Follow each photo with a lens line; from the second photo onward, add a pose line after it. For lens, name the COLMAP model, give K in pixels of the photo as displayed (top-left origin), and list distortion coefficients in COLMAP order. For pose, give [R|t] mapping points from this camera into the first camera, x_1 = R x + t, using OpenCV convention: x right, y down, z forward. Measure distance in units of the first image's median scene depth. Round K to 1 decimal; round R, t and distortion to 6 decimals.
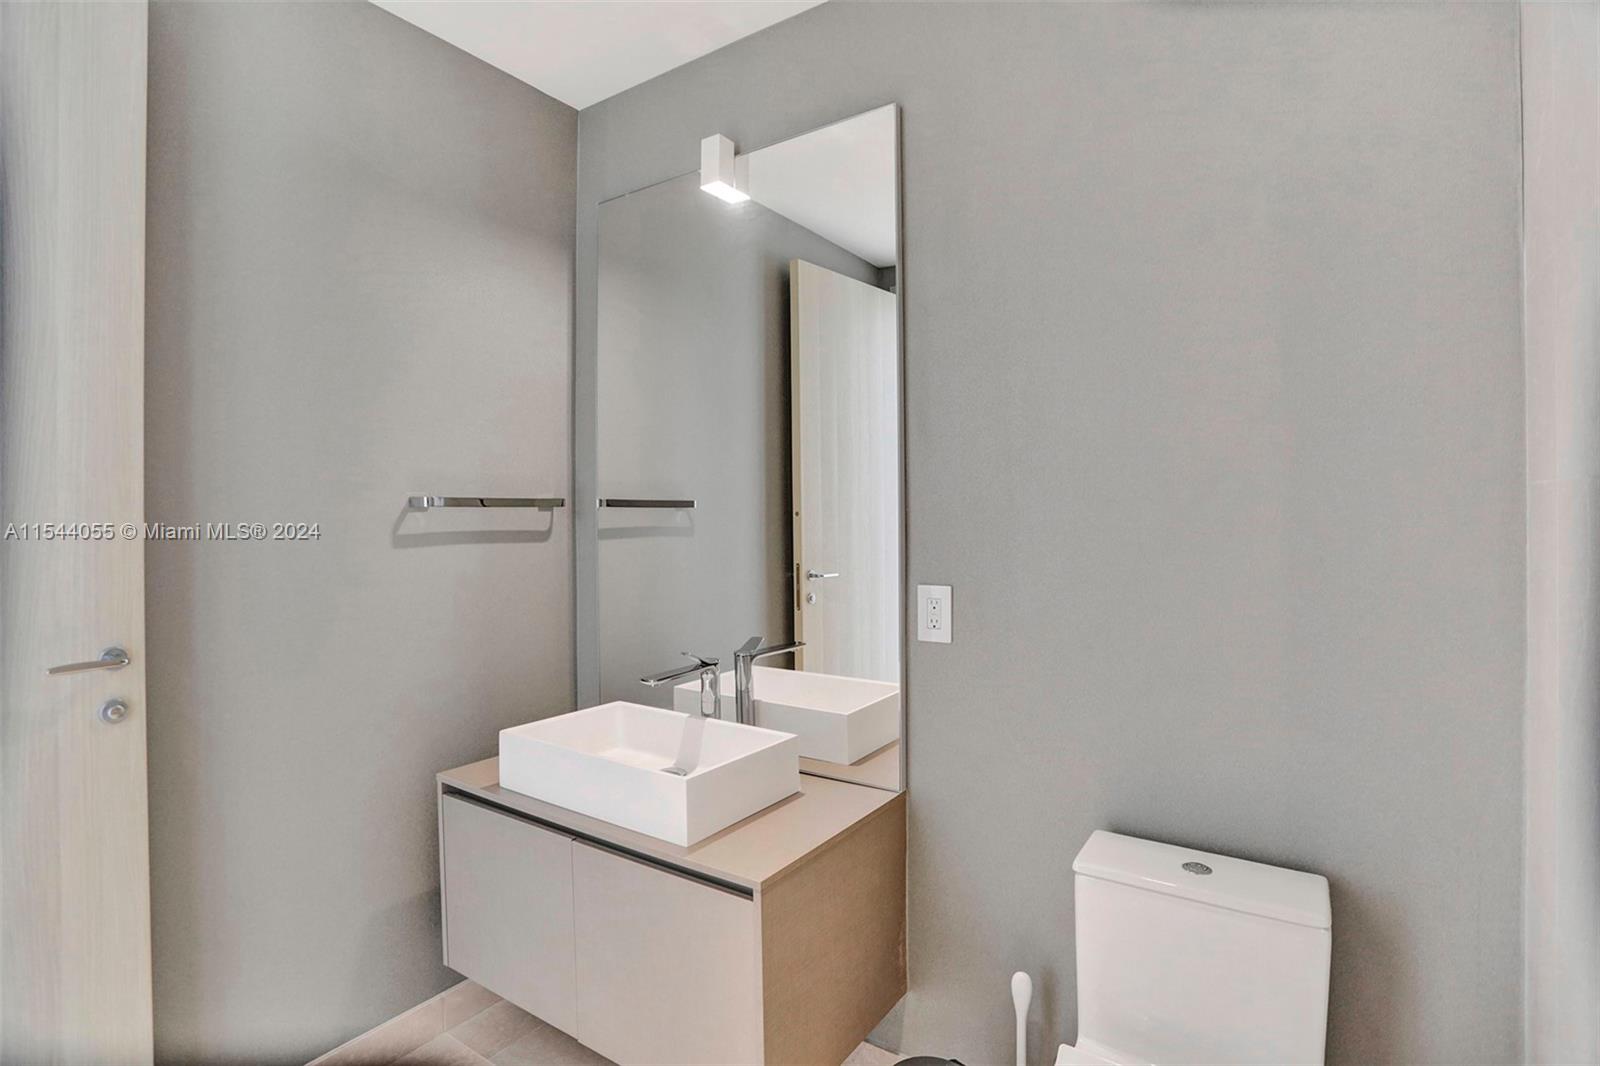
lens RADIAL K [[791.3, 0, 799.5], [0, 791.3, 509.1], [0, 0, 1]] dist [-0.052110, 0.023162]
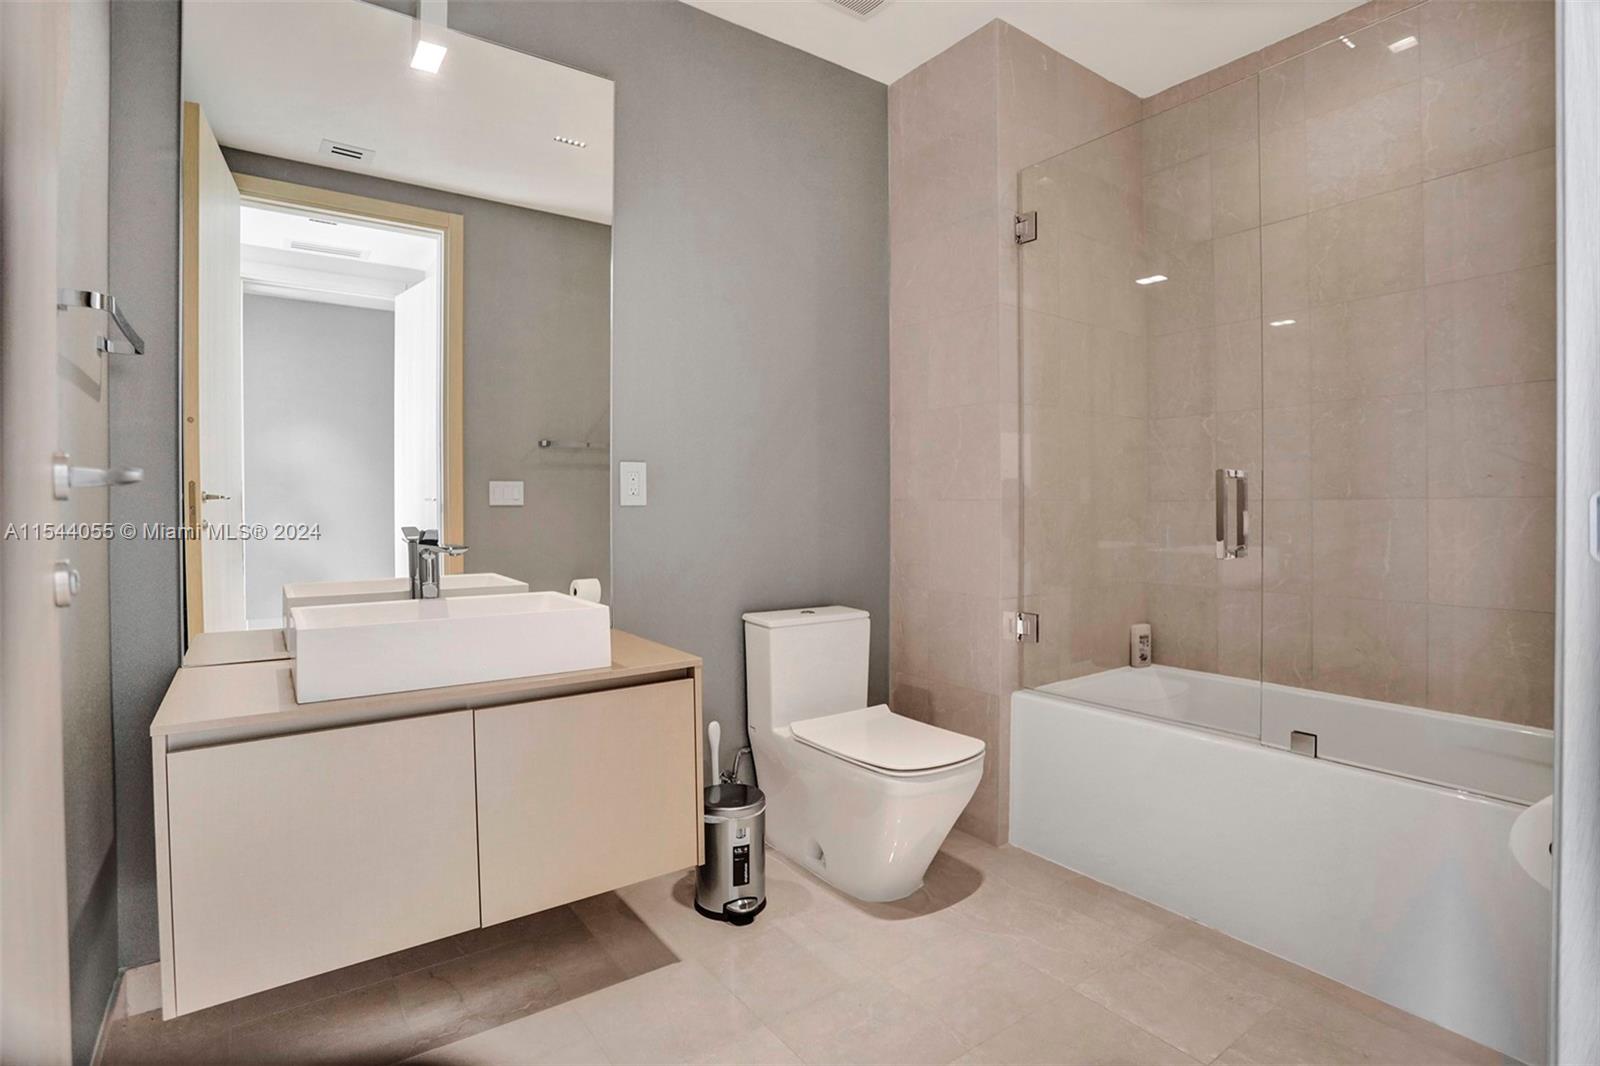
lens RADIAL K [[791.3, 0, 799.5], [0, 791.3, 509.1], [0, 0, 1]] dist [-0.052110, 0.023162]
pose [[0.357450, -0.002791, 0.933928, -0.840279], [-0.004878, 0.999976, 0.004855, 0.146821], [-0.933920, -0.006291, 0.357428, 0.246385]]
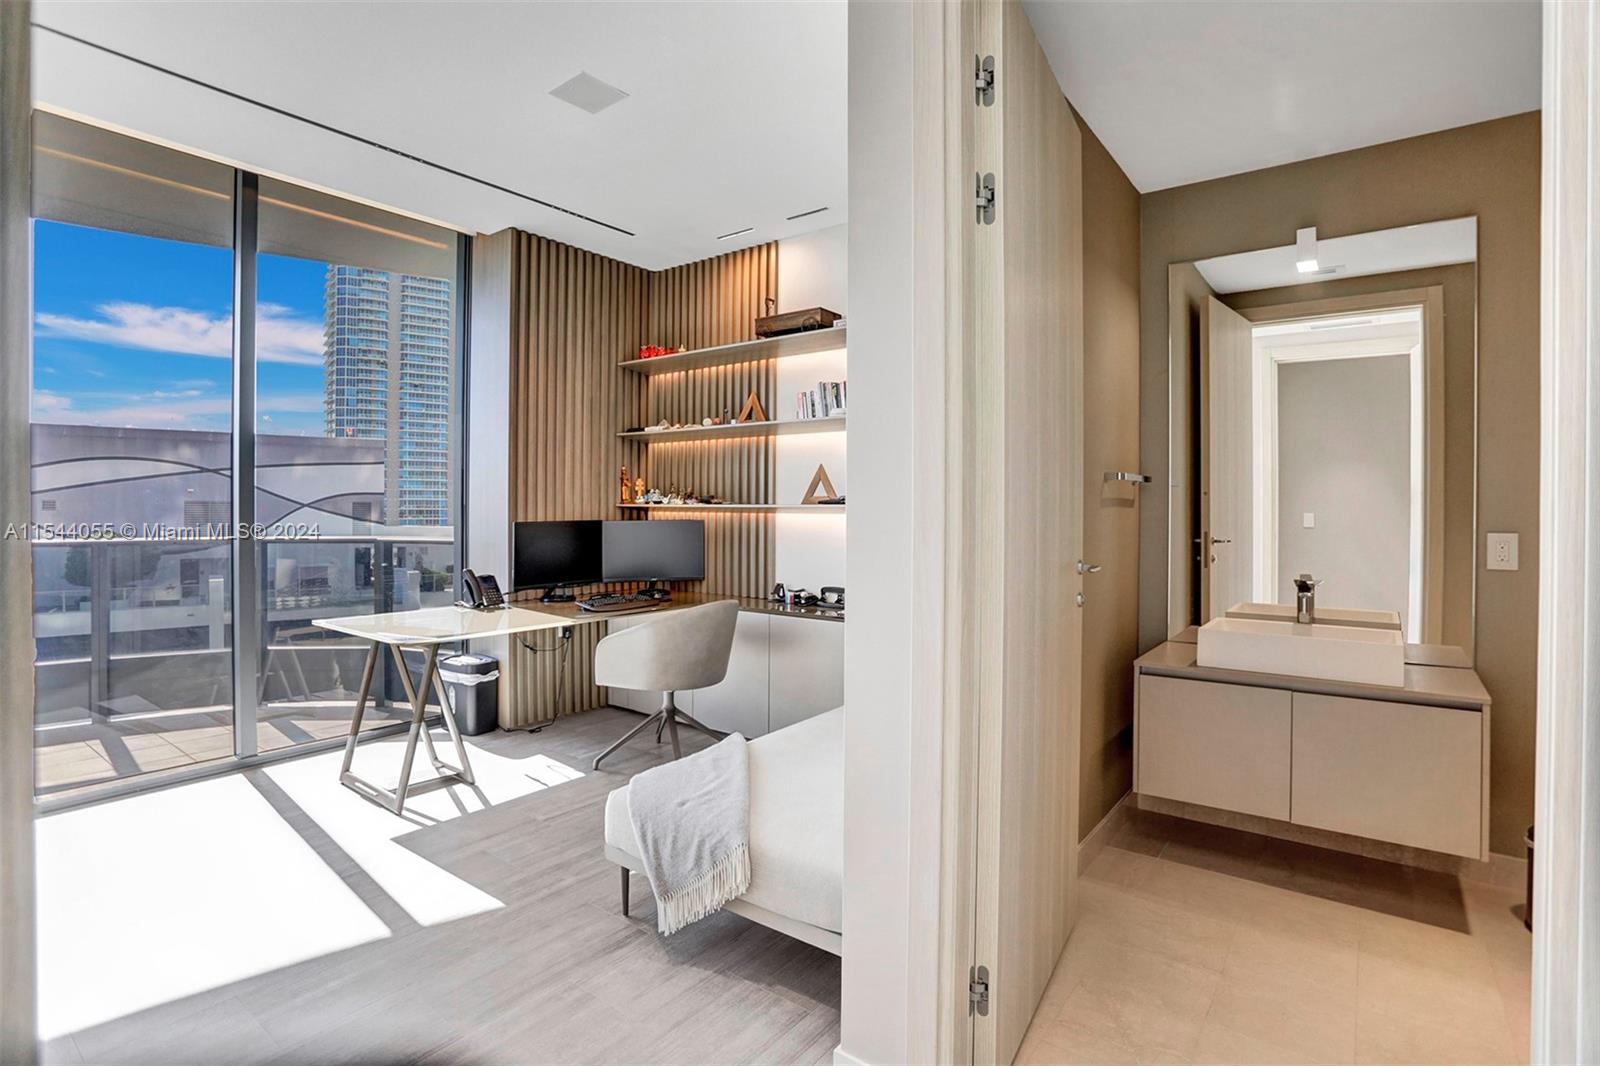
lens RADIAL K [[791.3, 0, 799.5], [0, 791.3, 509.1], [0, 0, 1]] dist [-0.052110, 0.023162]
pose [[0.998863, 0.009443, -0.046735, -0.990446], [-0.009115, 0.999932, 0.007231, 0.047451], [0.046800, -0.006797, 0.998881, -0.487762]]
